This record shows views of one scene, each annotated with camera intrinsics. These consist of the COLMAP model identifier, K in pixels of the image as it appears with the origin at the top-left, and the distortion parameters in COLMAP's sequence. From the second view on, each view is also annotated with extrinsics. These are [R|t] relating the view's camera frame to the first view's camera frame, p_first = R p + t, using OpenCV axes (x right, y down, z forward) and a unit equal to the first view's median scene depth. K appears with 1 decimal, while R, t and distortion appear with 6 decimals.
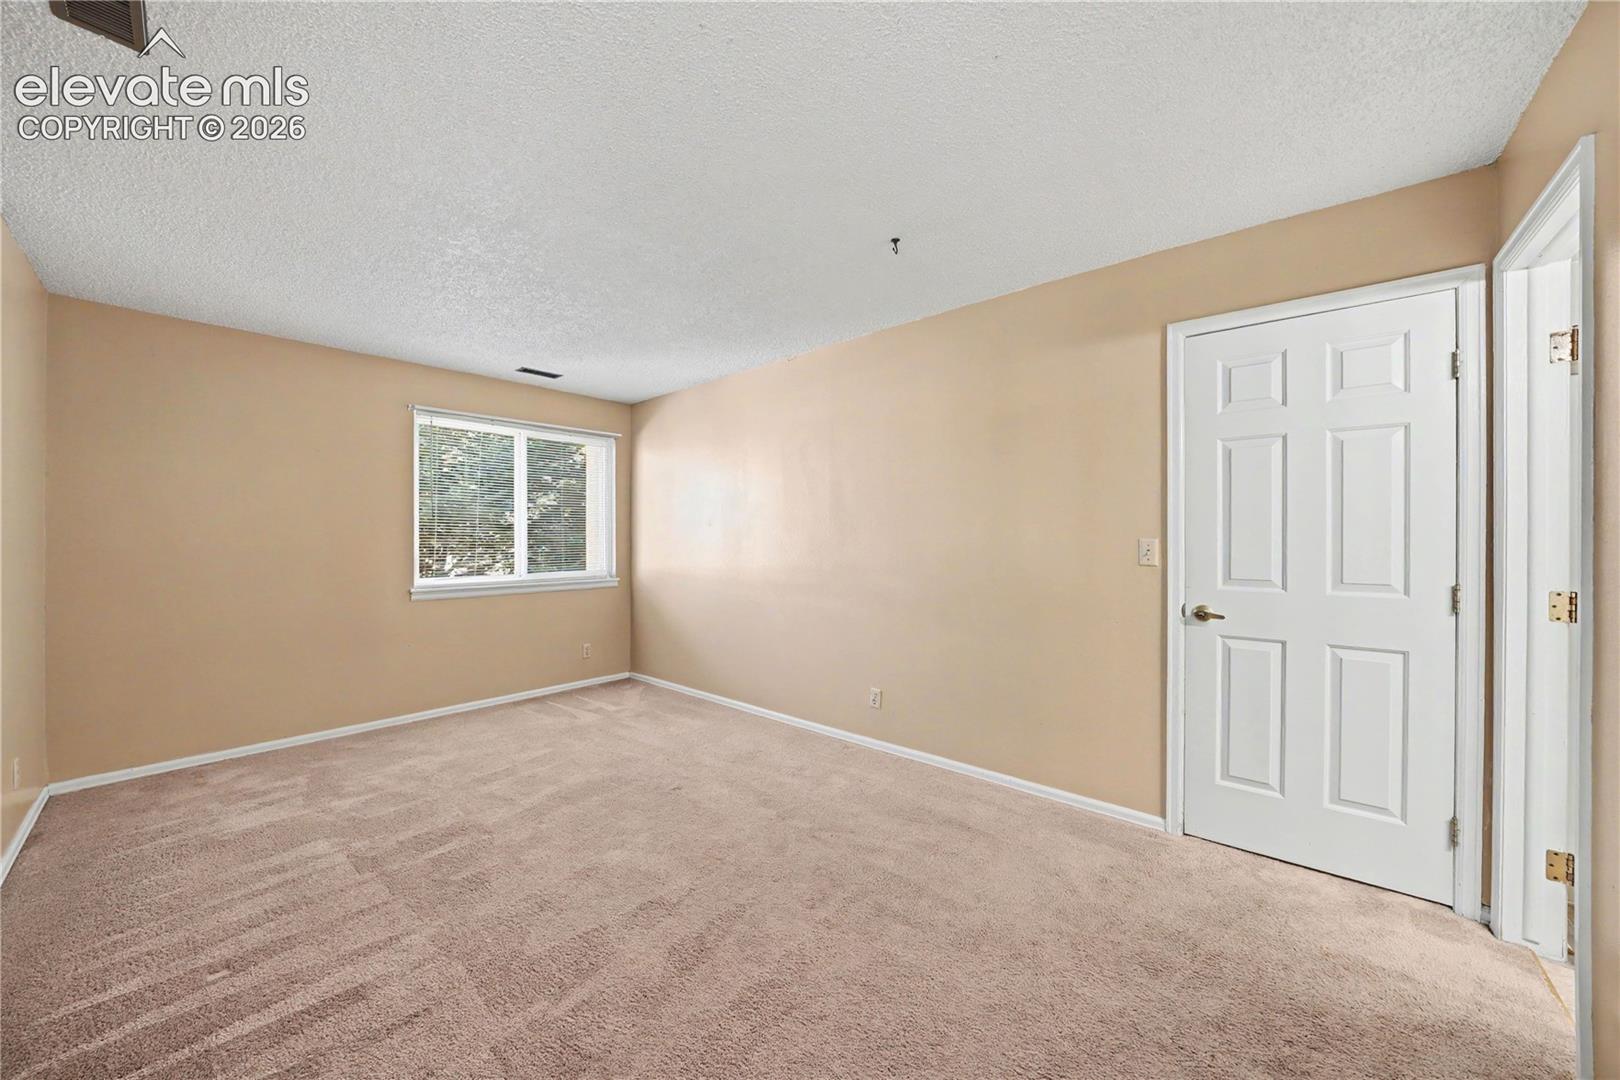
lens RADIAL K [[569.6, 0, 808.0], [0, 569.6, 529.8], [0, 0, 1]] dist [-0.022531, 0.002378]
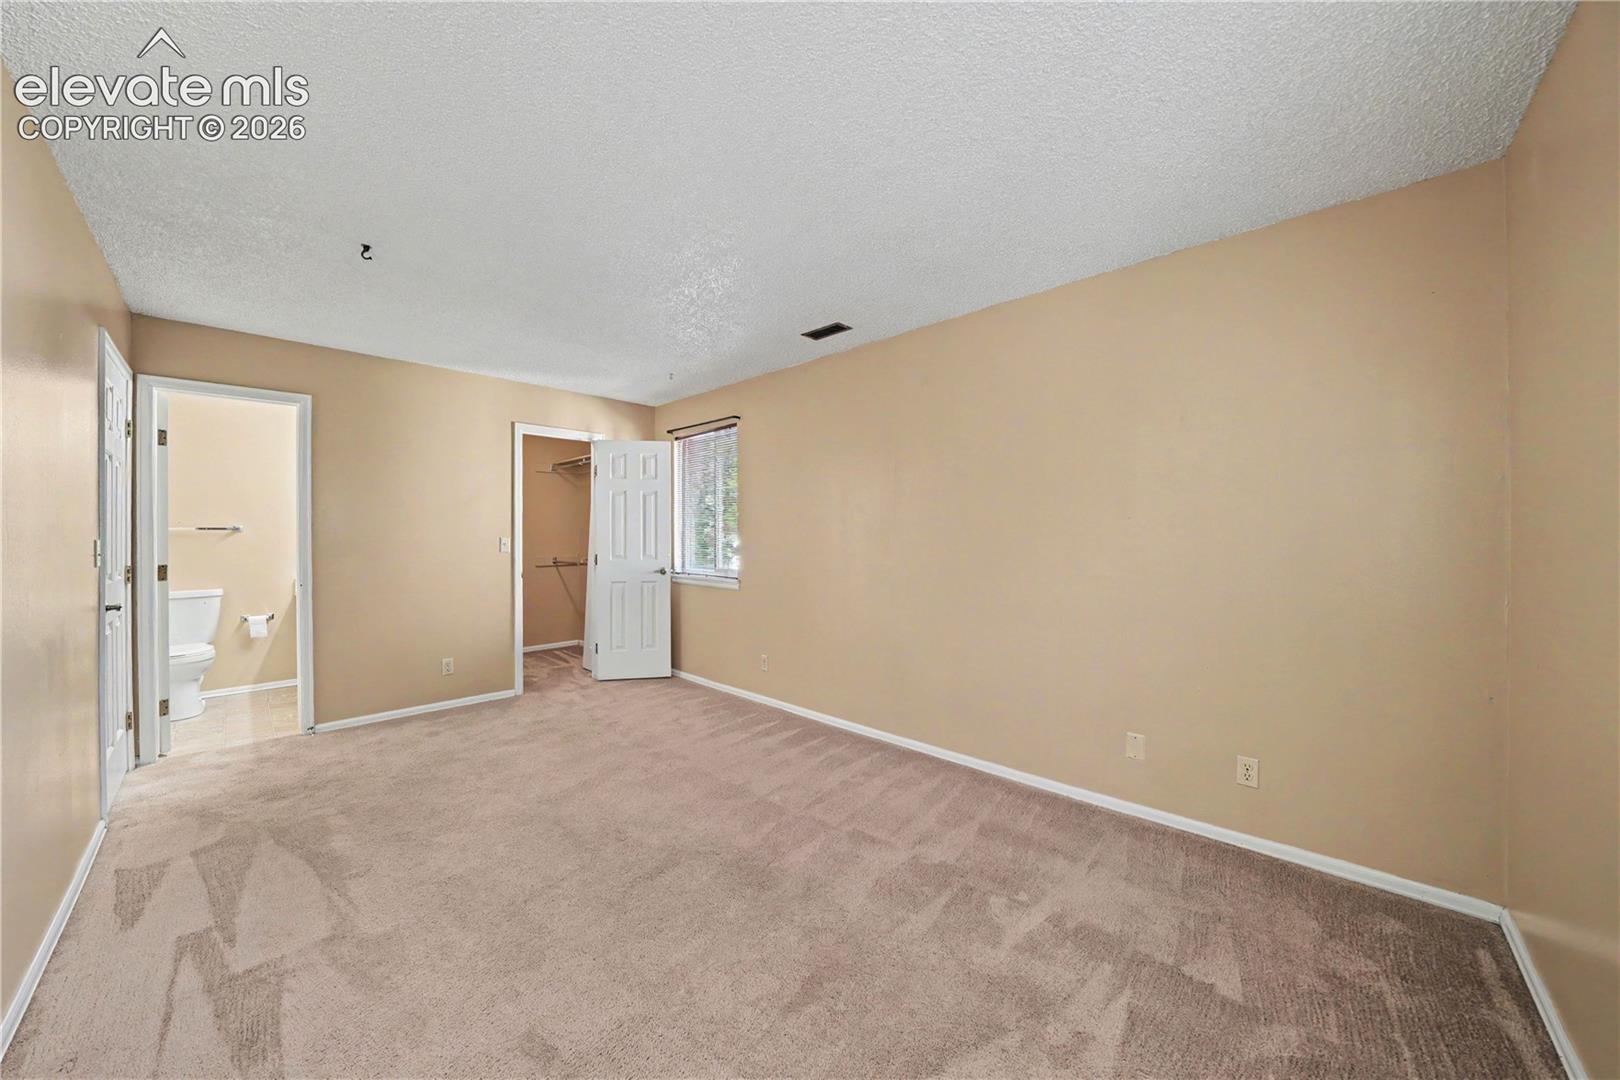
lens RADIAL K [[569.6, 0, 805.4], [0, 569.6, 534.4], [0, 0, 1]] dist [-0.022531, 0.002378]
pose [[-0.998938, 0.005879, 0.045694, -0.495771], [0.005496, 0.999949, -0.008507, 0.016992], [-0.045742, -0.008247, -0.998919, 1.424996]]
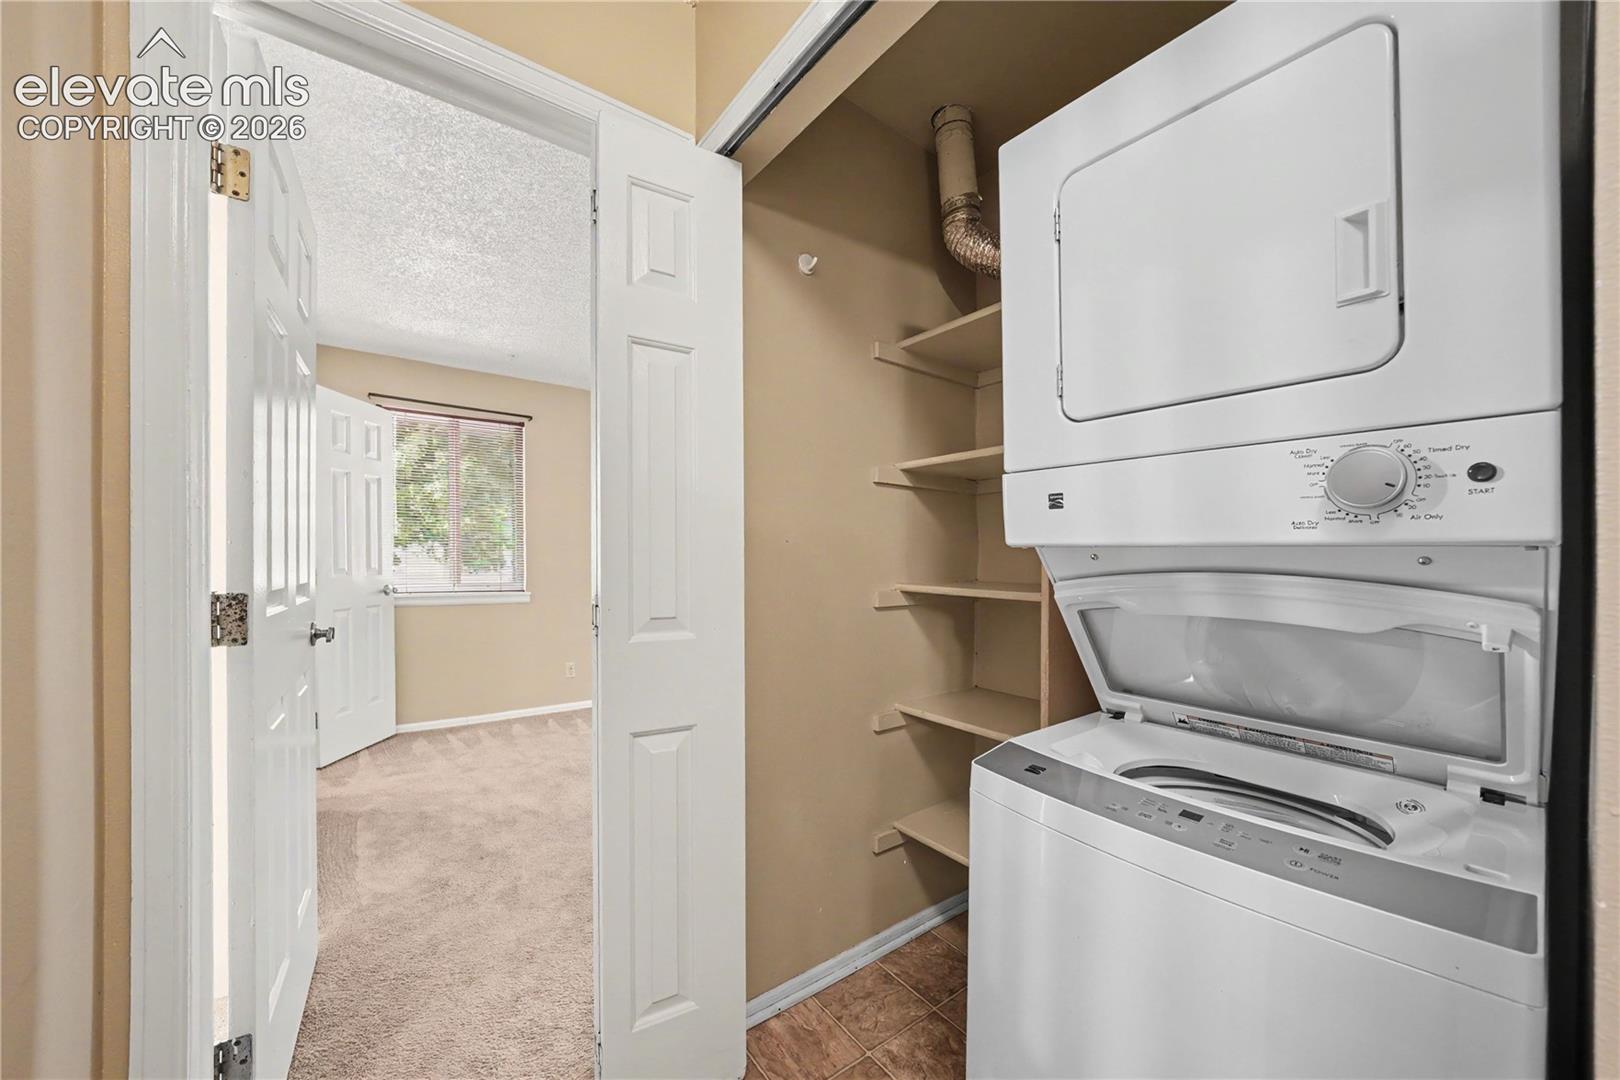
lens RADIAL K [[569.6, 0, 811.0], [0, 569.6, 556.2], [0, 0, 1]] dist [-0.022531, 0.002378]
pose [[-0.190270, 0.000955, -0.981731, 0.875310], [0.002089, 0.999998, 0.000568, 0.034862], [0.981730, -0.001943, -0.190271, 0.926190]]
